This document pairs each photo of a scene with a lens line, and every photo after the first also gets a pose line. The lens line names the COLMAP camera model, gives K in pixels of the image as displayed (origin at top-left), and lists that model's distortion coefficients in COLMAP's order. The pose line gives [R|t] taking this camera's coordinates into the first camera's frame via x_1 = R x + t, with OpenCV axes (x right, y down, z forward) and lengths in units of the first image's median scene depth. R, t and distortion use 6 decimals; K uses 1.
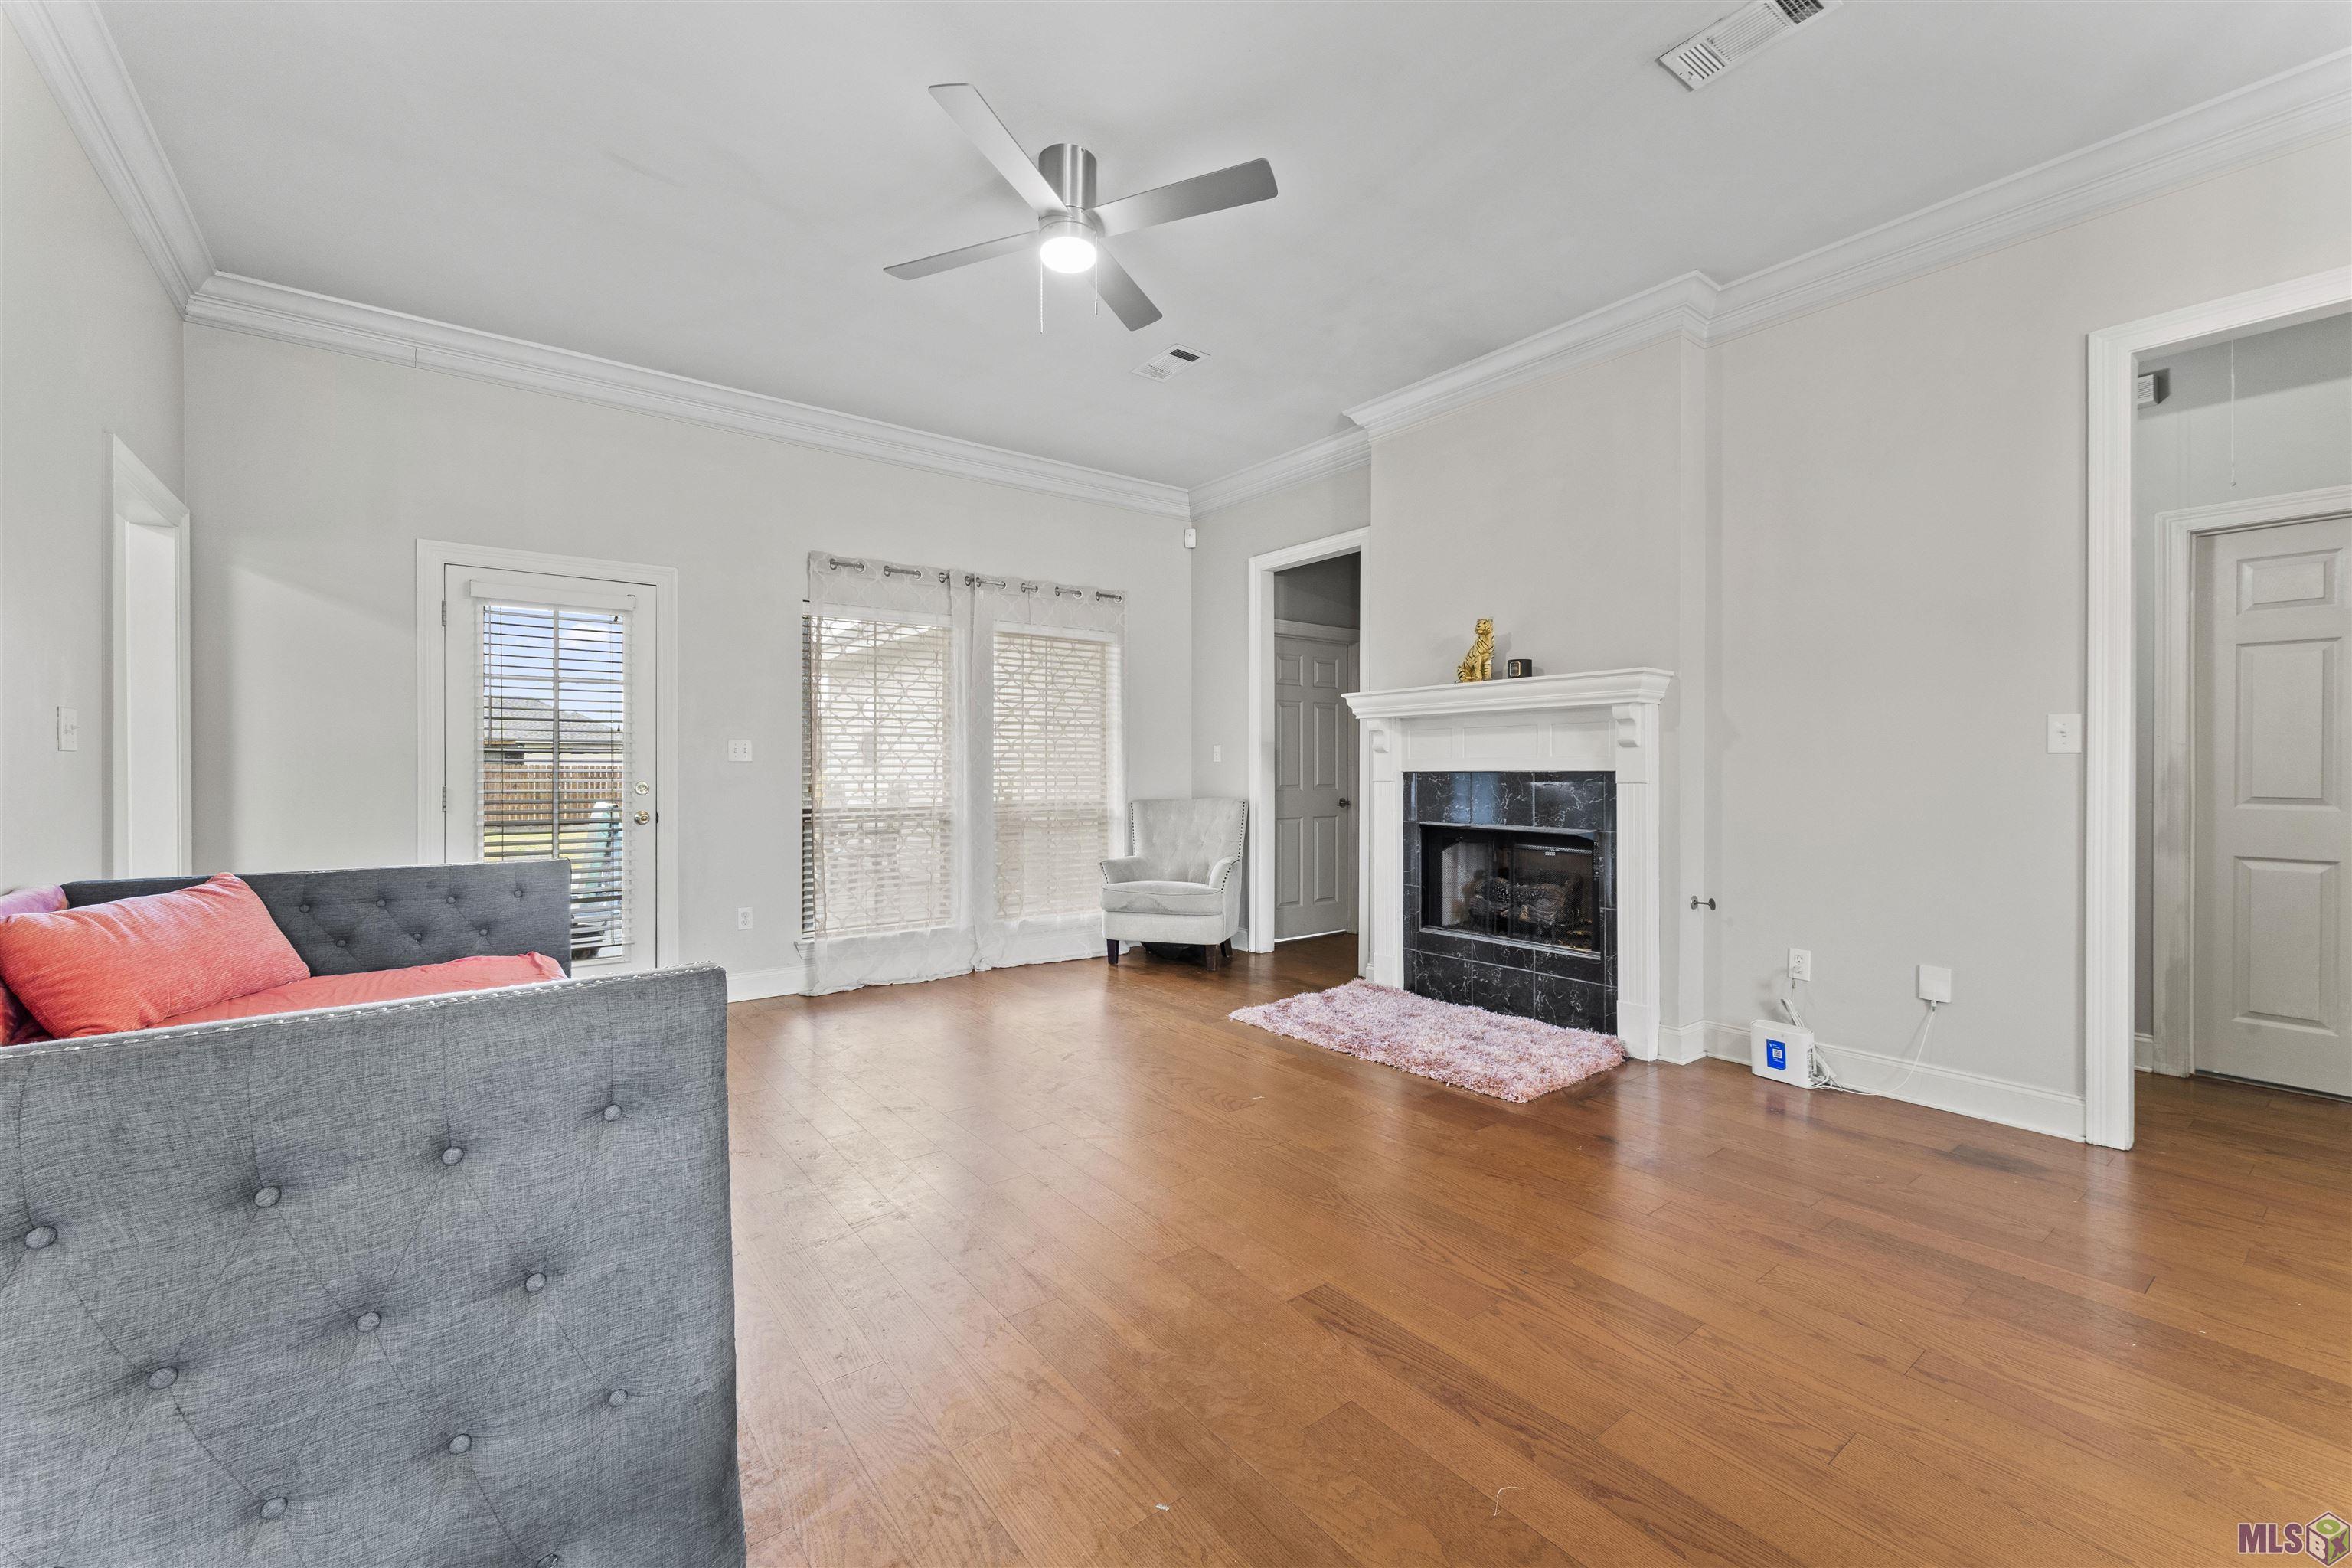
lens RADIAL K [[943.7, 0, 1142.2], [0, 943.7, 772.2], [0, 0, 1]] dist [-0.000103, -0.000009]
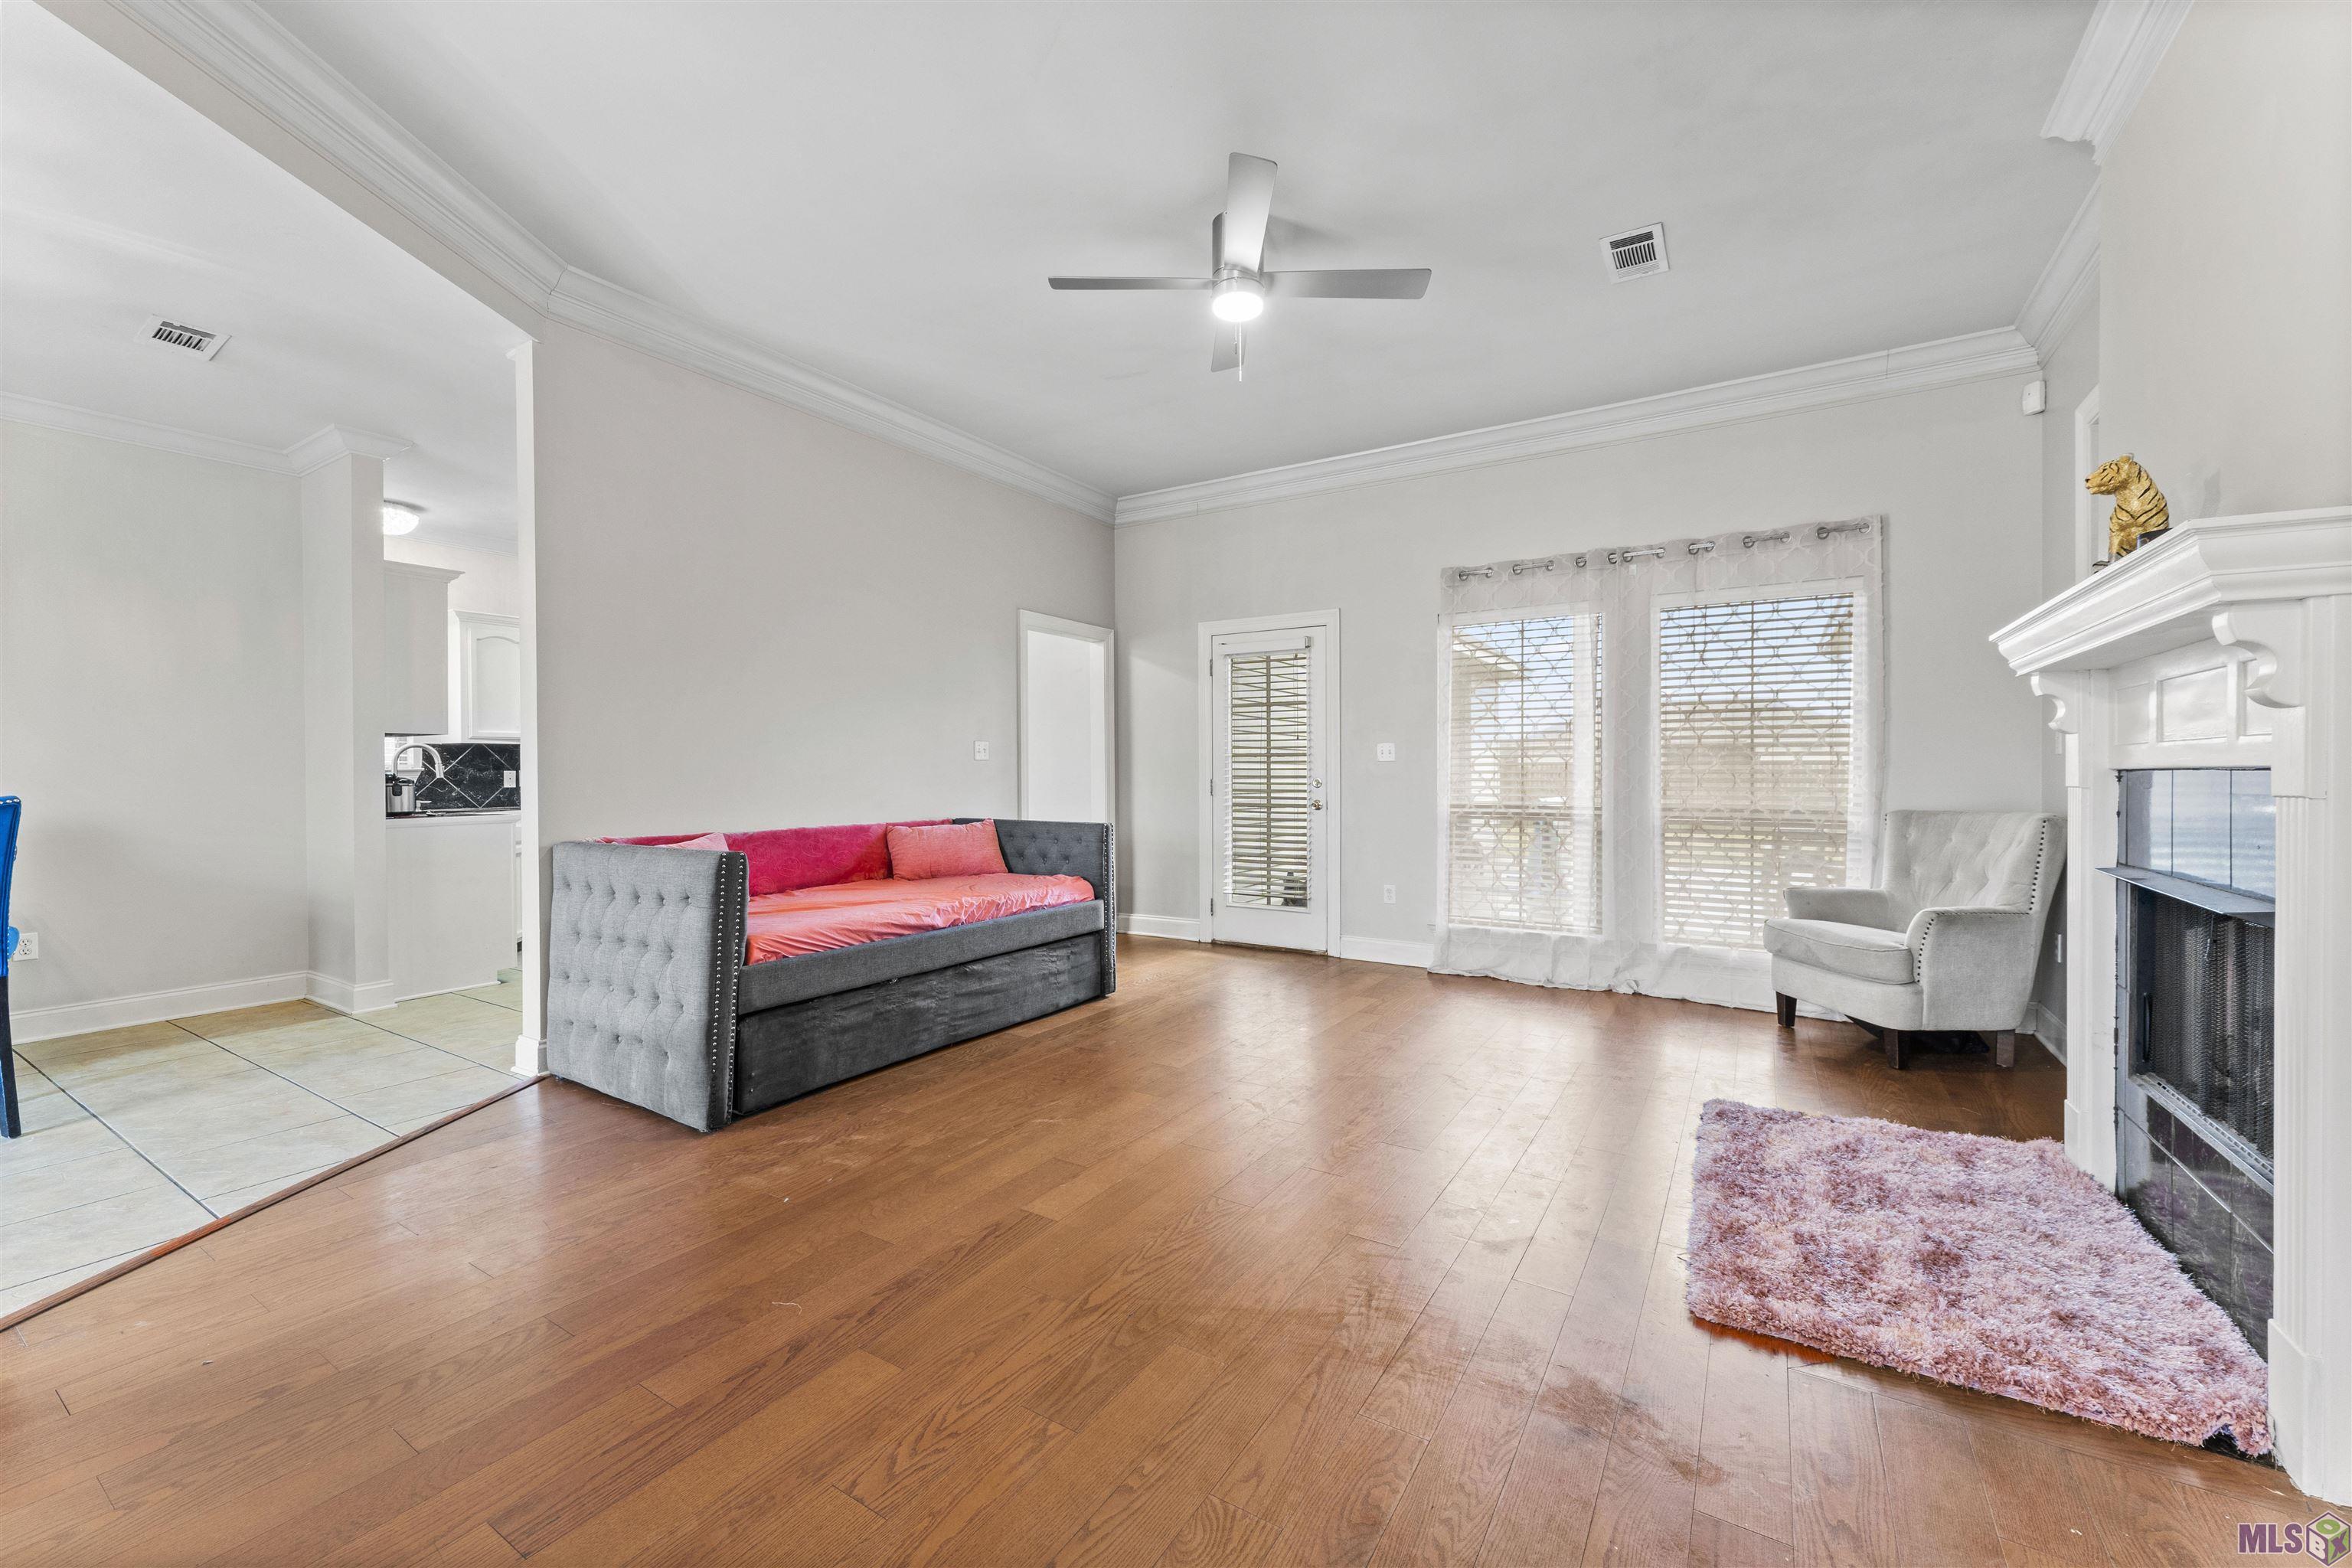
lens RADIAL K [[943.7, 0, 1186.2], [0, 943.7, 787.2], [0, 0, 1]] dist [-0.000103, -0.000009]
pose [[0.362158, 0.015624, -0.931986, 0.652979], [-0.001717, 0.999869, 0.016095, 0.002752], [0.932115, -0.004229, 0.362137, 0.372410]]
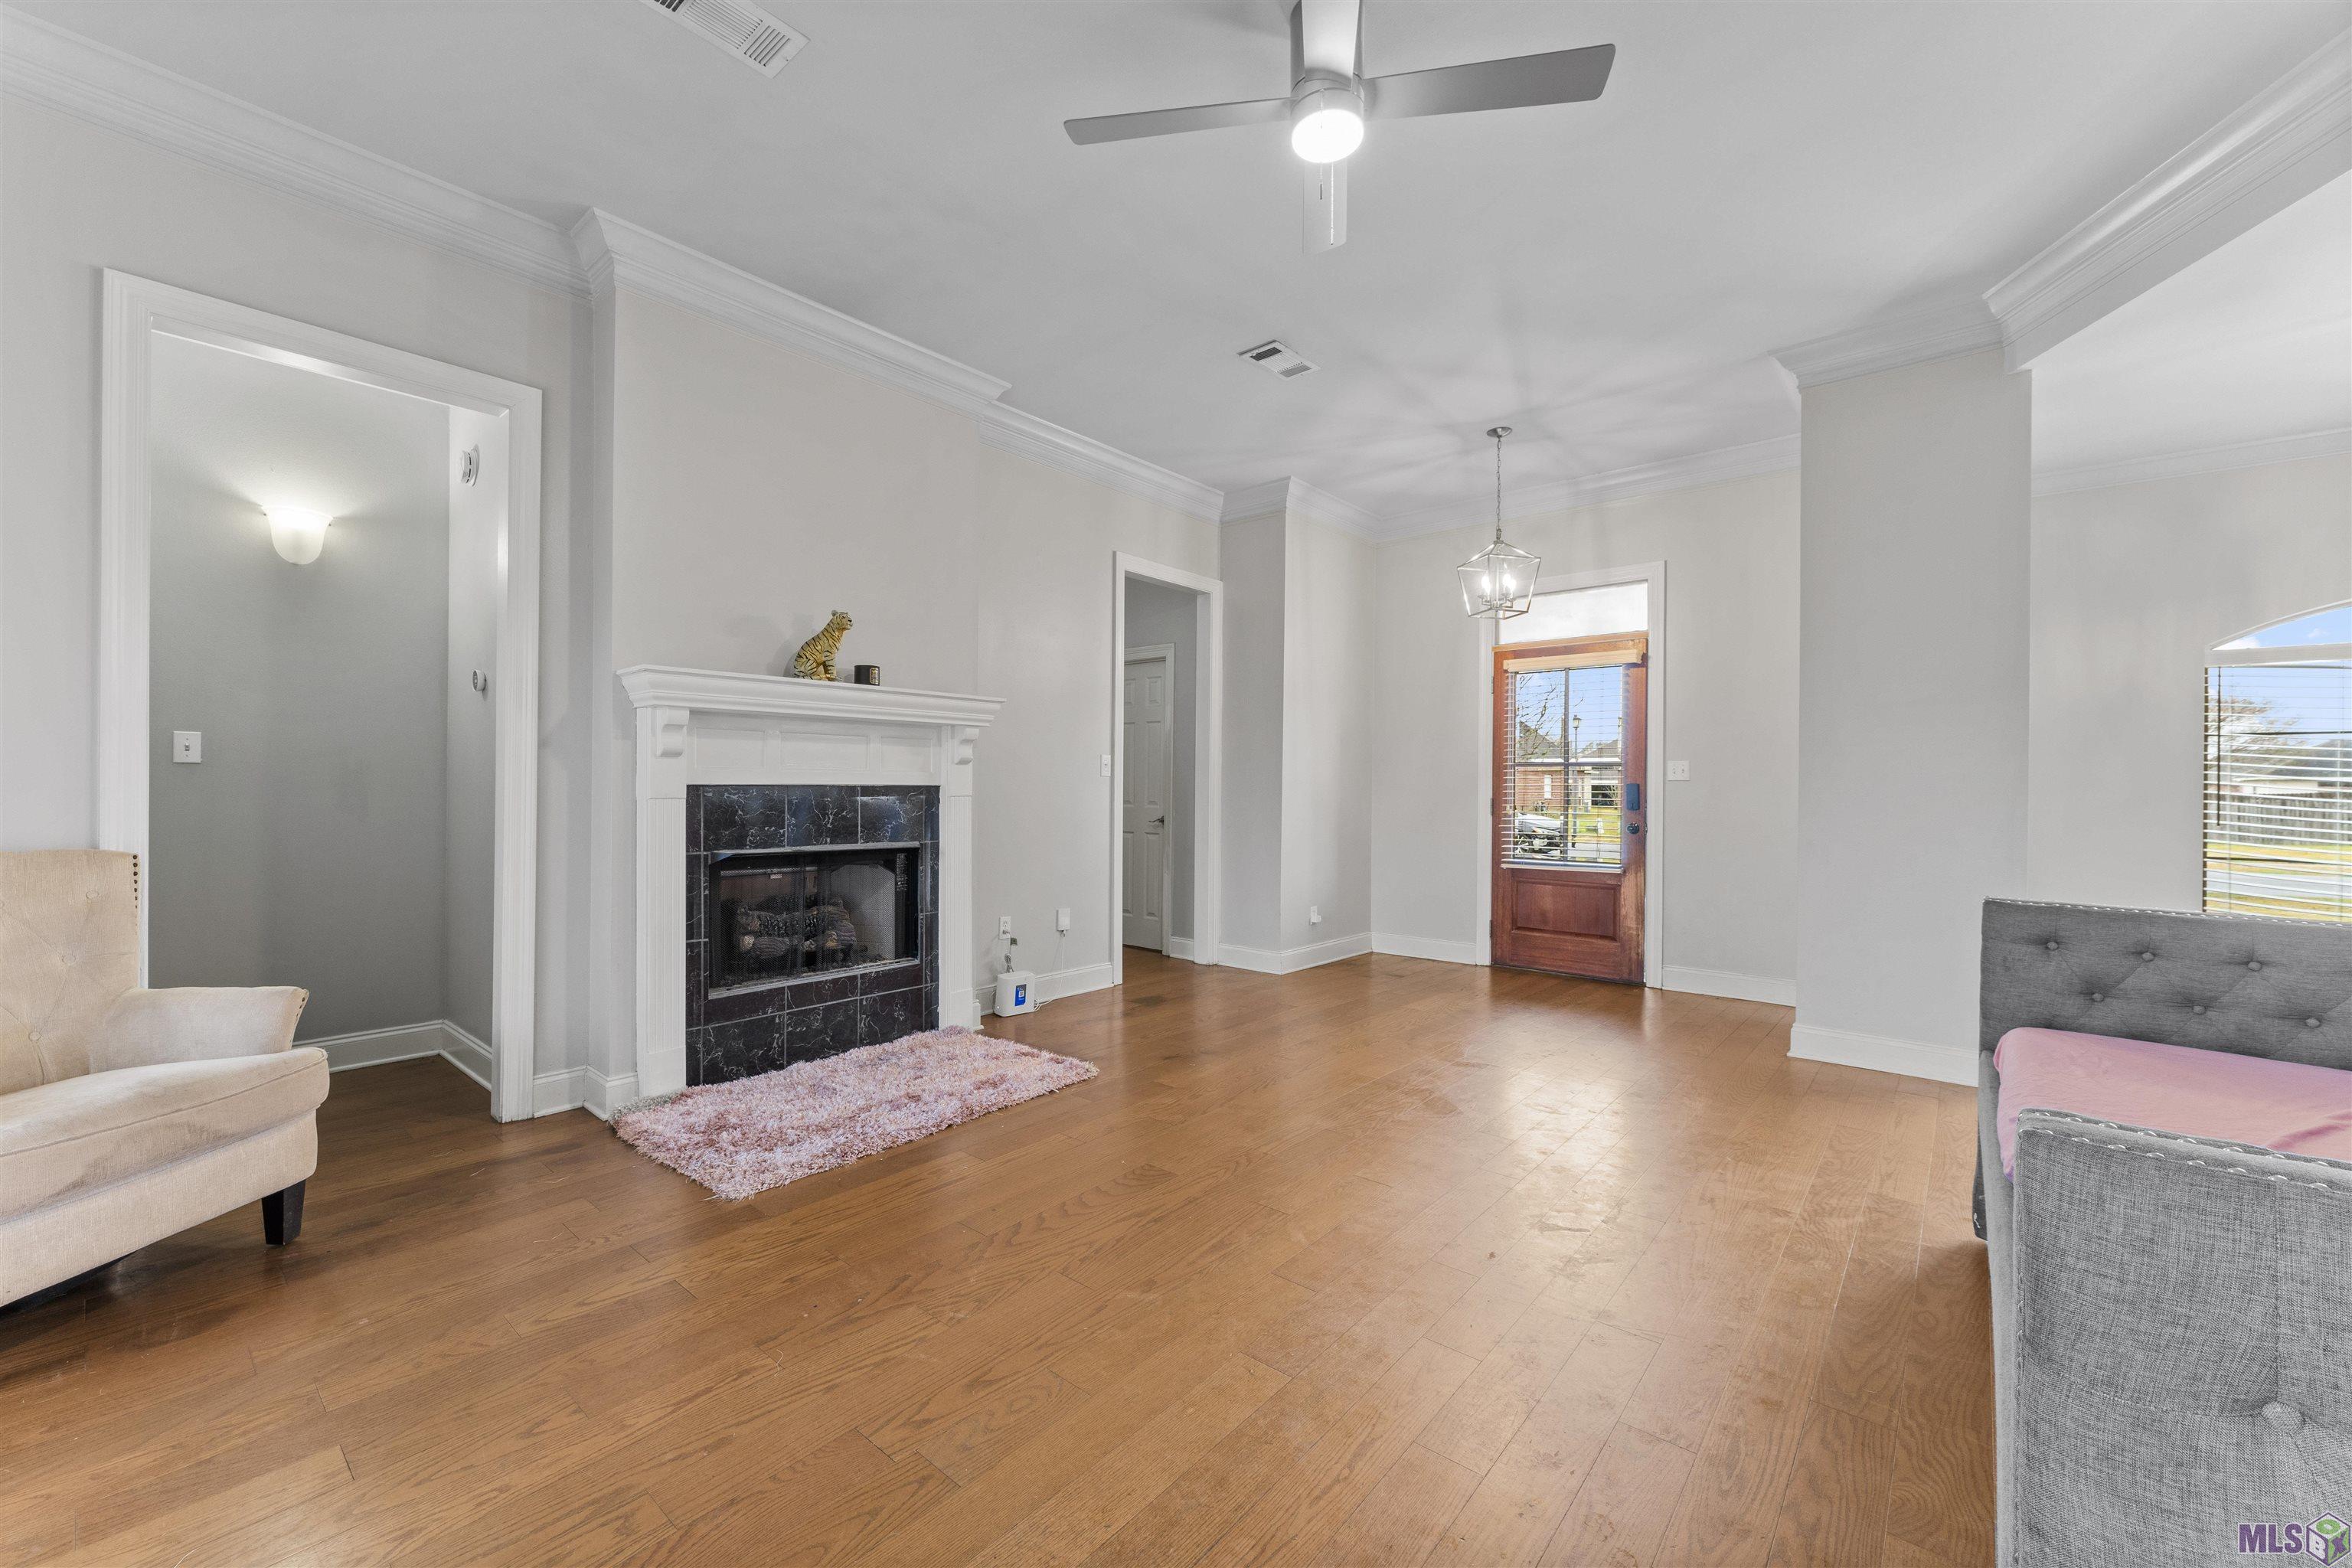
lens RADIAL K [[943.7, 0, 1172.9], [0, 943.7, 792.6], [0, 0, 1]] dist [-0.000103, -0.000009]
pose [[-0.222634, -0.012459, 0.974822, -0.573976], [-0.006468, 0.999915, 0.011303, -0.006272], [-0.974881, -0.003789, -0.222696, 0.904641]]
